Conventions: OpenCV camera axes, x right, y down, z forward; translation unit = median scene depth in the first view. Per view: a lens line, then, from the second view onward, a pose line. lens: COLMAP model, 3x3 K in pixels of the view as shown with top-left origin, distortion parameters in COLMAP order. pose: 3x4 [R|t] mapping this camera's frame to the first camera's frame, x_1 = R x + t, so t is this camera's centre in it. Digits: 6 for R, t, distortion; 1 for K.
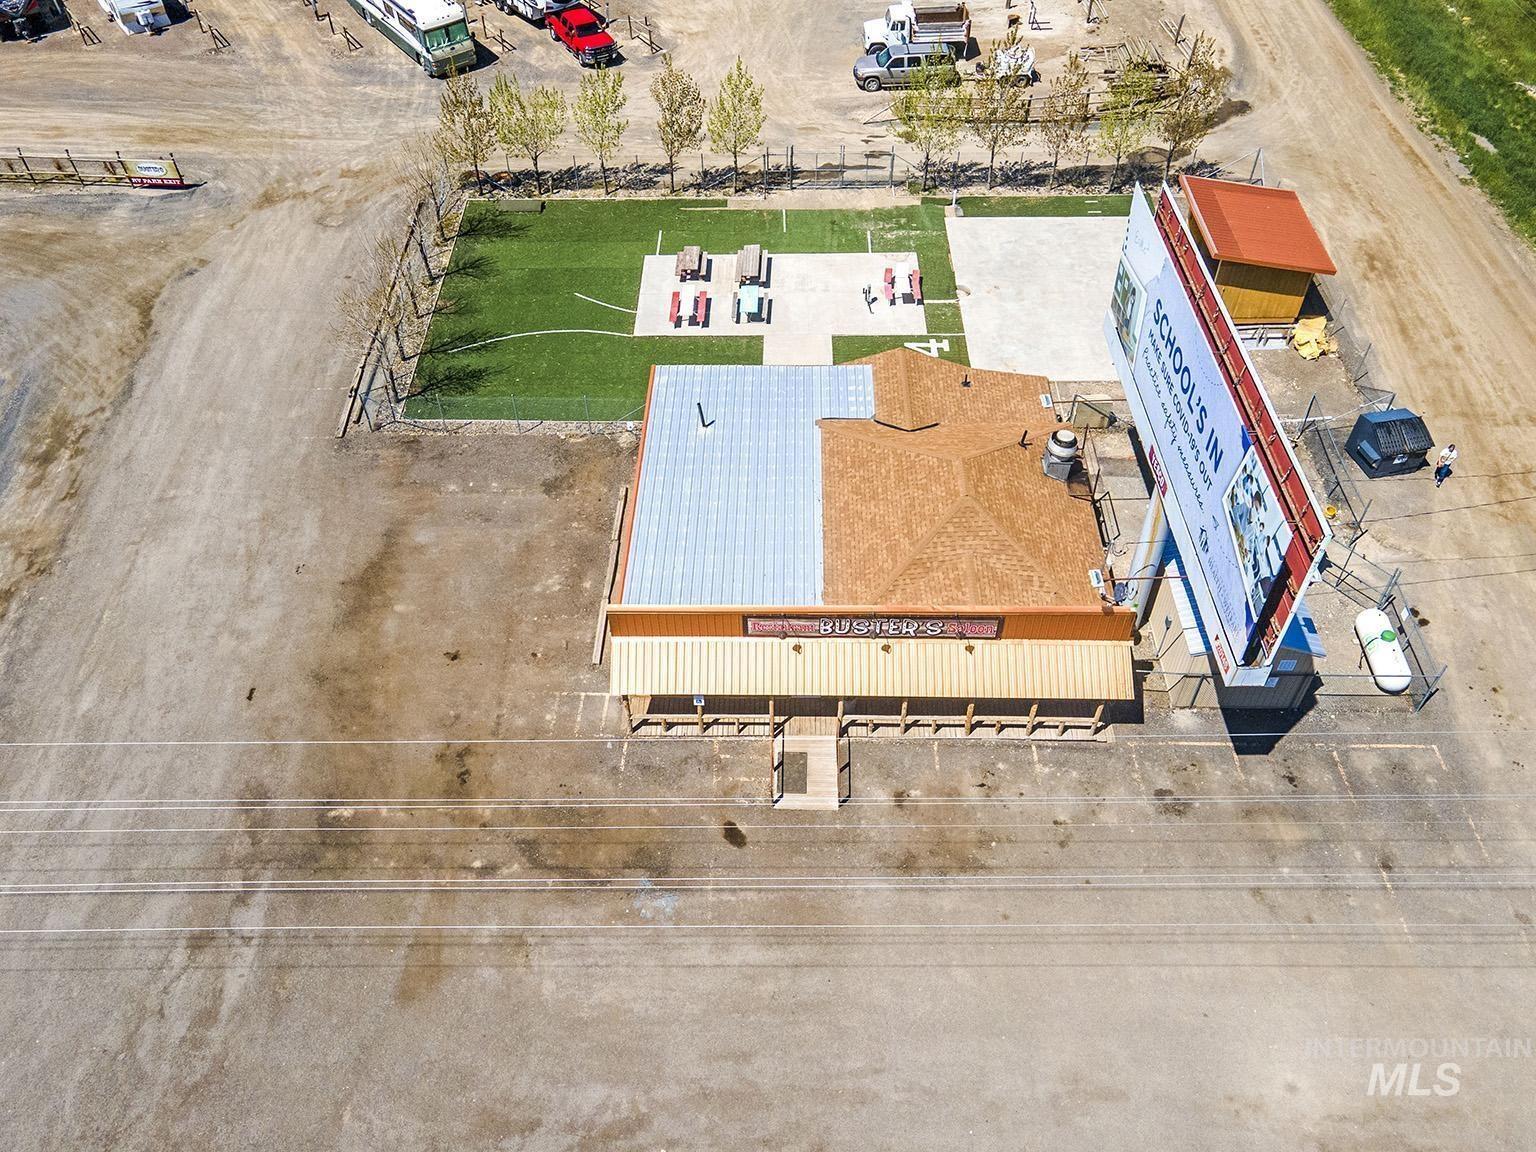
lens RADIAL K [[1184.1, 0, 759.4], [0, 1184.1, 572.4], [0, 0, 1]] dist [0.025116, 0.013016]
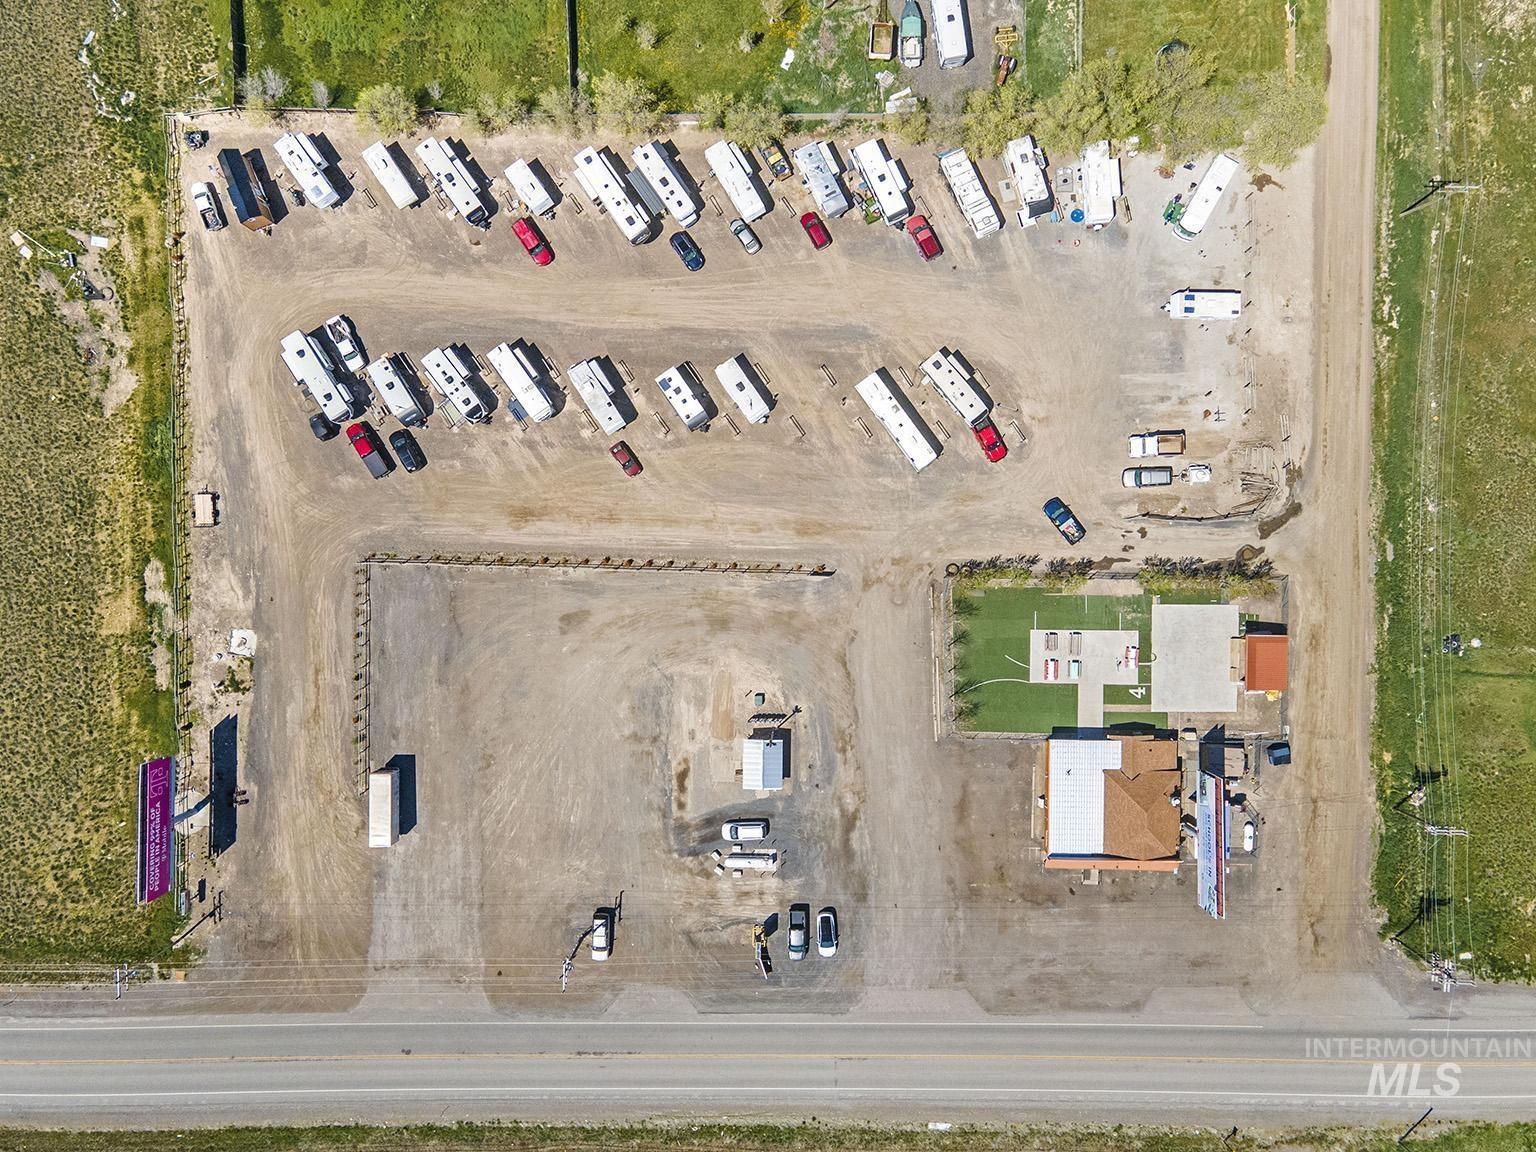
lens RADIAL K [[1184.1, 0, 759.4], [0, 1184.1, 572.4], [0, 0, 1]] dist [0.025116, 0.013016]
pose [[0.999816, -0.008166, 0.017372, -0.889545], [-0.006137, 0.721552, 0.692333, -2.607311], [-0.018188, -0.692312, 0.721369, -0.897906]]
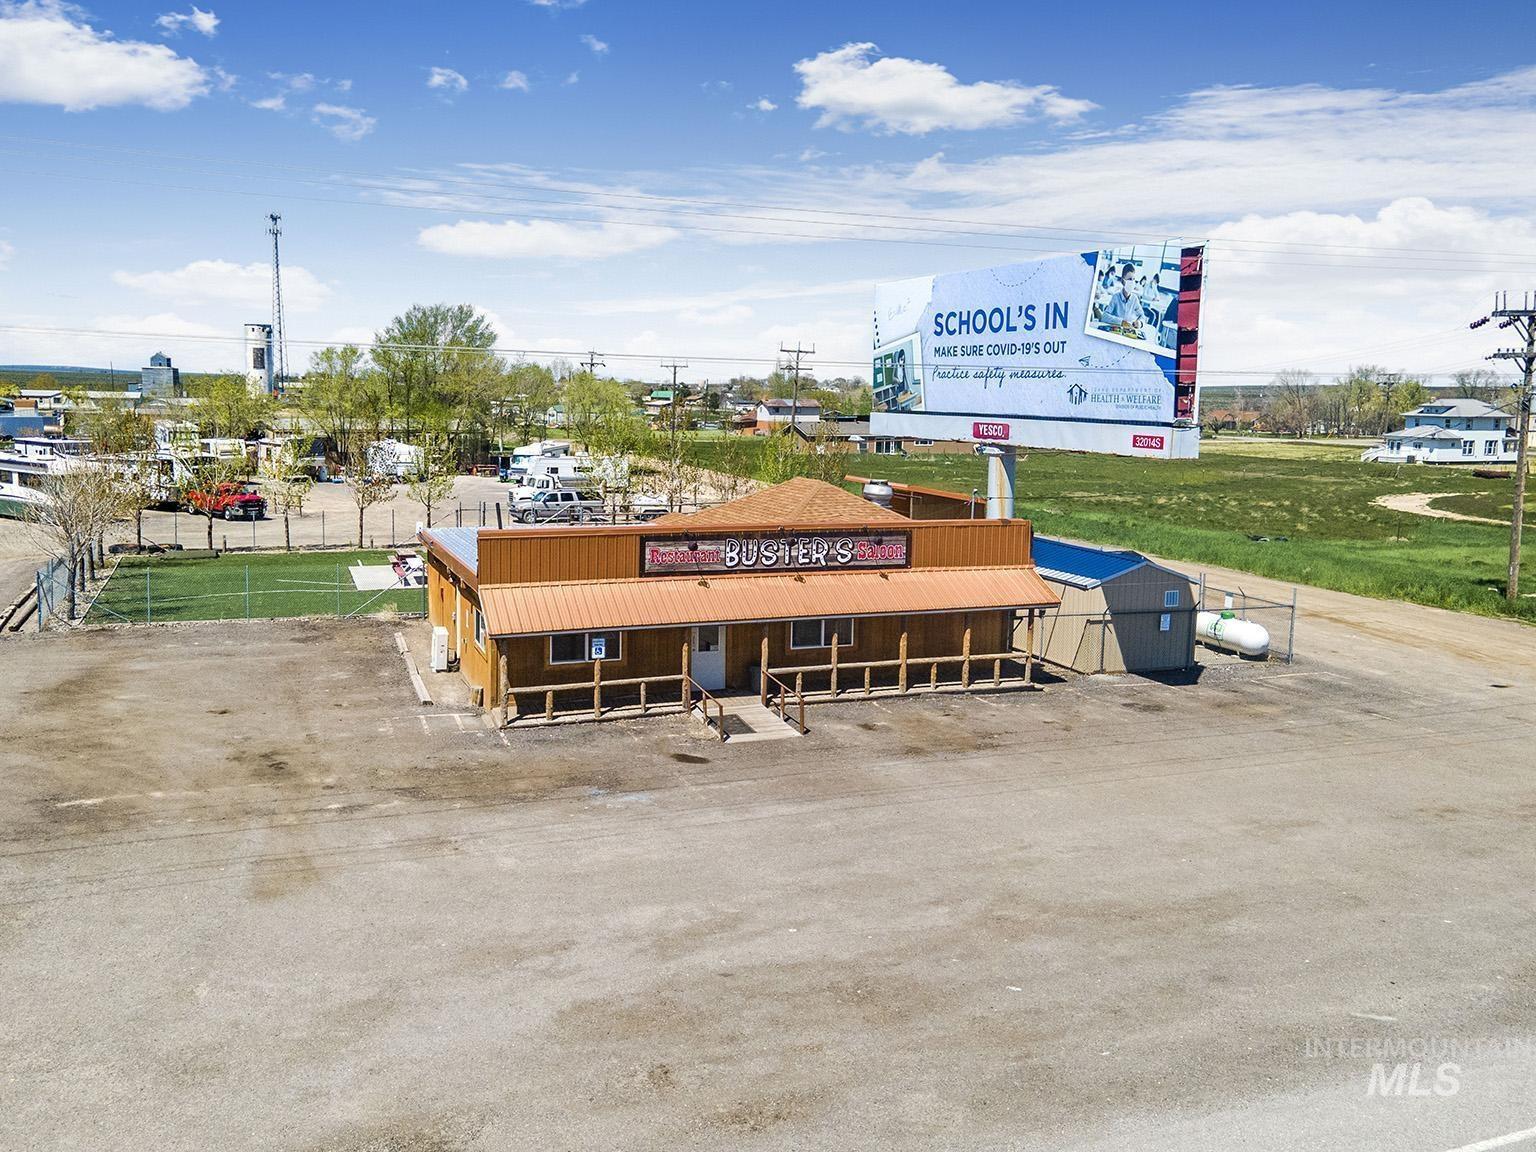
lens RADIAL K [[1207.1, 0, 768.0], [0, 1207.1, 576.0], [0, 0, 1]] dist [-0.079015, 0.002035]
pose [[0.915799, -0.018191, 0.401225, -0.210757], [0.263488, 0.781168, -0.565995, 0.435865], [-0.303128, 0.624056, 0.720186, 0.289126]]
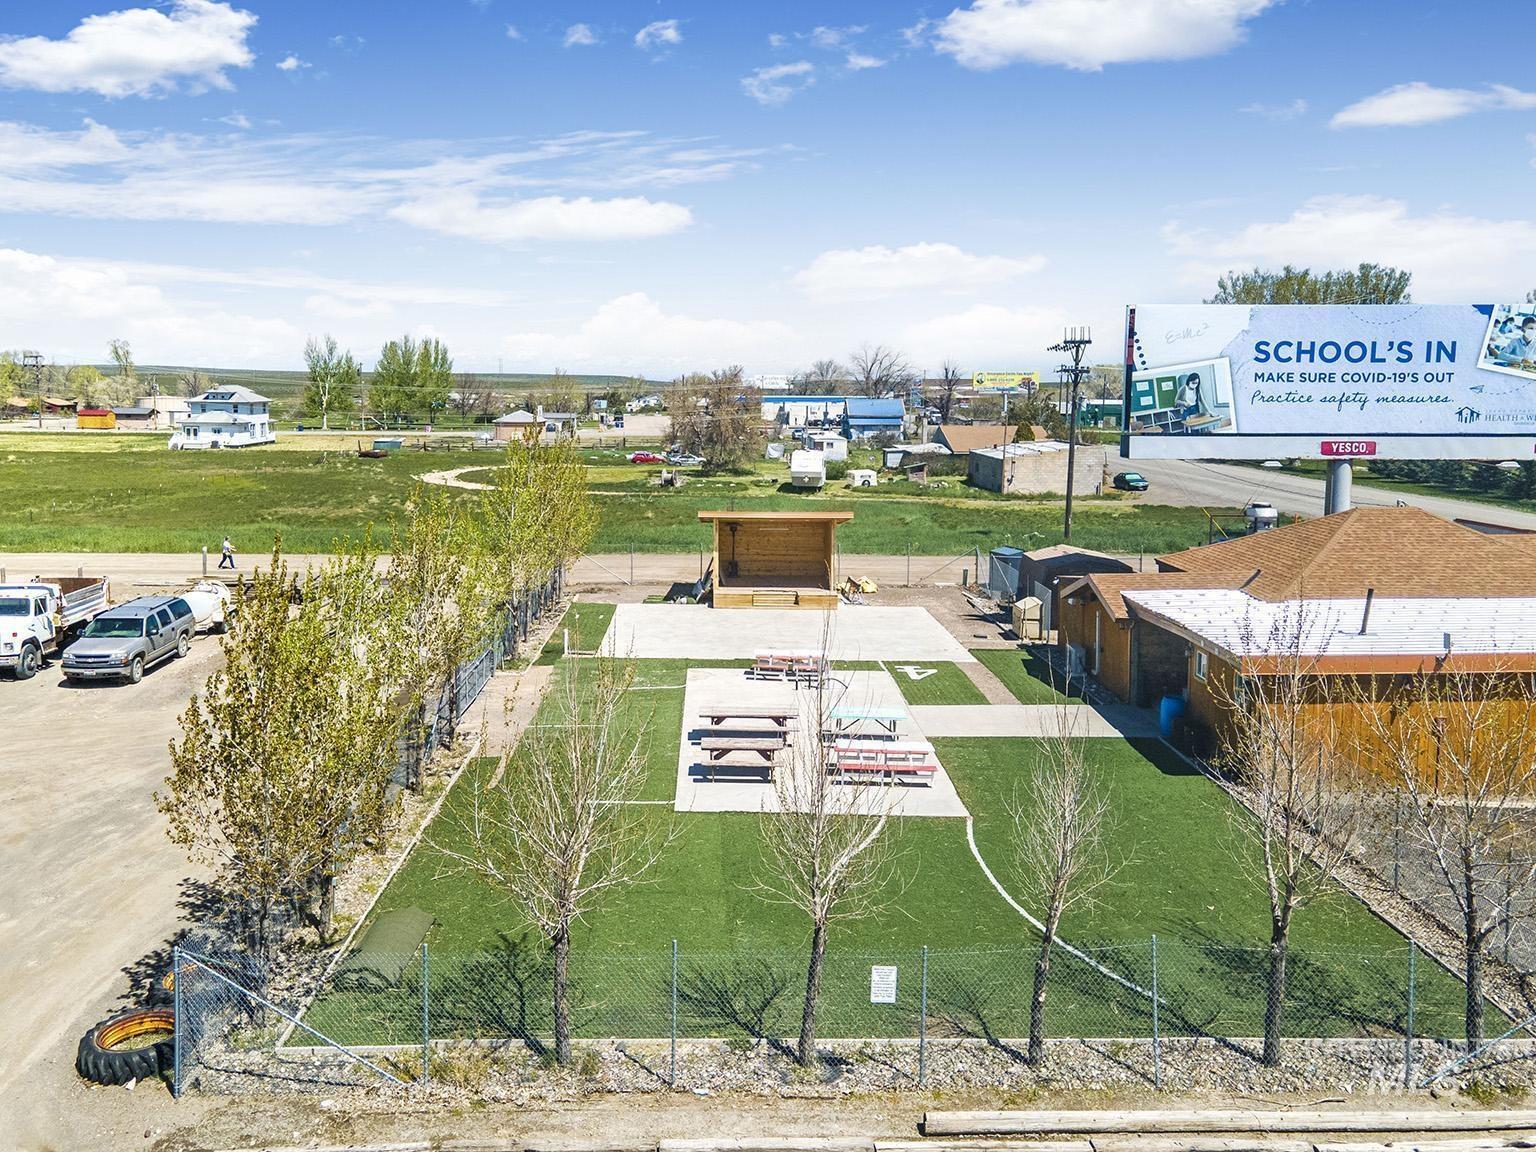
lens RADIAL K [[1195.0, 0, 706.1], [0, 1195.0, 499.9], [0, 0, 1]] dist [-0.004710, 0.052894]
pose [[-0.007288, -0.074661, 0.997182, -0.671437], [0.727496, 0.683781, 0.056513, -0.454464], [-0.686074, 0.725858, 0.049332, 1.098102]]
